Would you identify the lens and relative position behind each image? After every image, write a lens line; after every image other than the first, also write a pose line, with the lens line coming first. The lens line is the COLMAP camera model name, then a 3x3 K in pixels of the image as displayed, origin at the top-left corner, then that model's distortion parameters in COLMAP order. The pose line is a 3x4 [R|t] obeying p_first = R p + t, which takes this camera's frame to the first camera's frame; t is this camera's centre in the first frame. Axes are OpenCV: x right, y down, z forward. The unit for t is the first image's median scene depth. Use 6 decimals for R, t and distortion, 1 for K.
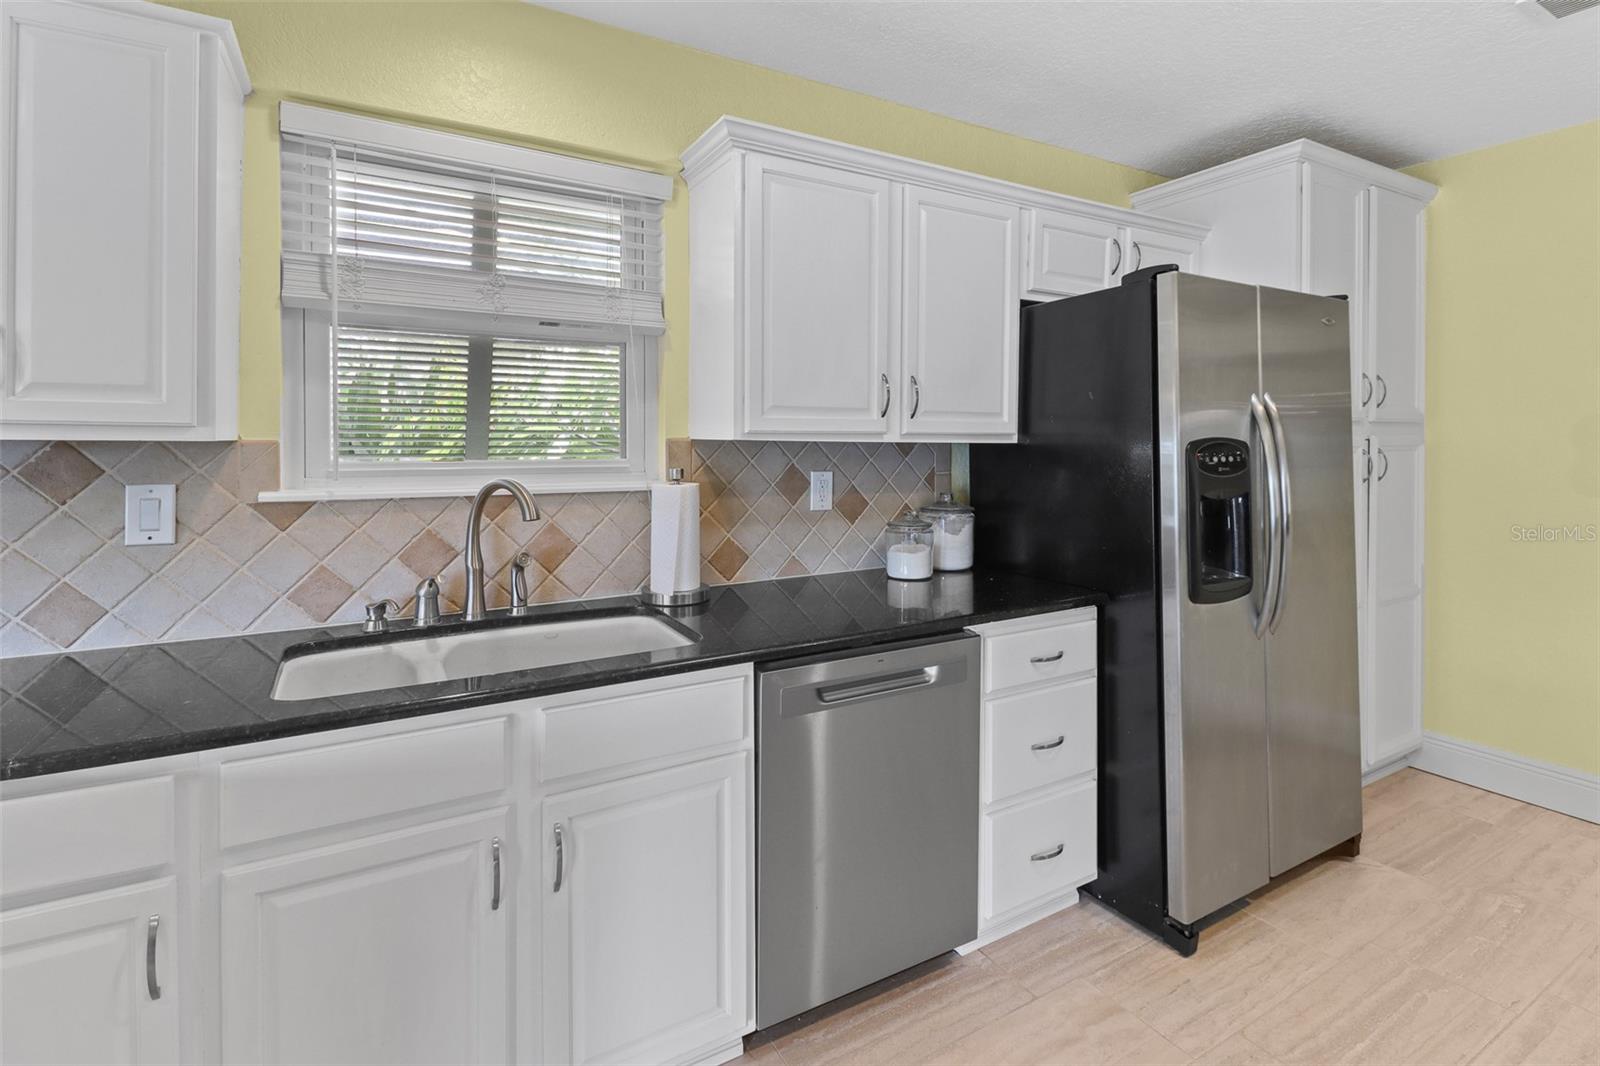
lens RADIAL K [[749.5, 0, 803.6], [0, 749.5, 456.4], [0, 0, 1]] dist [0.000911, 0.000191]
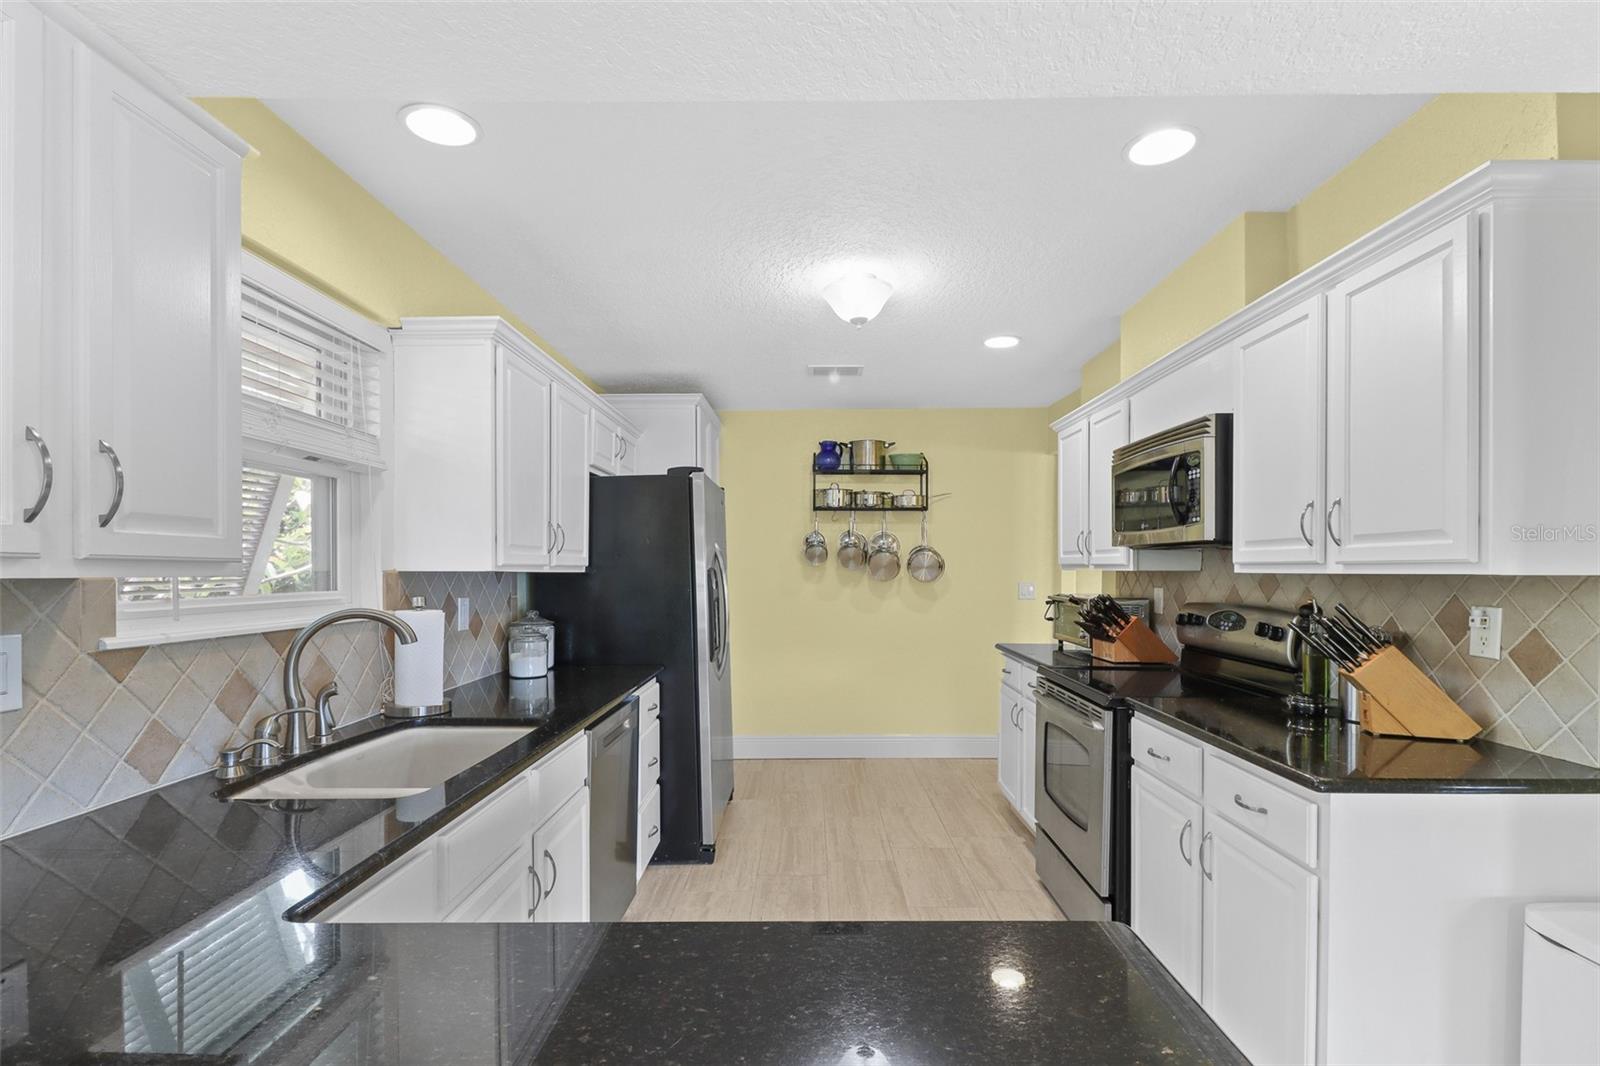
lens RADIAL K [[755.8, 0, 804.4], [0, 755.8, 574.0], [0, 0, 1]] dist [0.000030, -0.000098]
pose [[0.505332, -0.002551, 0.862921, -0.958439], [-0.000641, 0.999994, 0.003331, -0.025108], [-0.862925, -0.002237, 0.505327, -0.093832]]
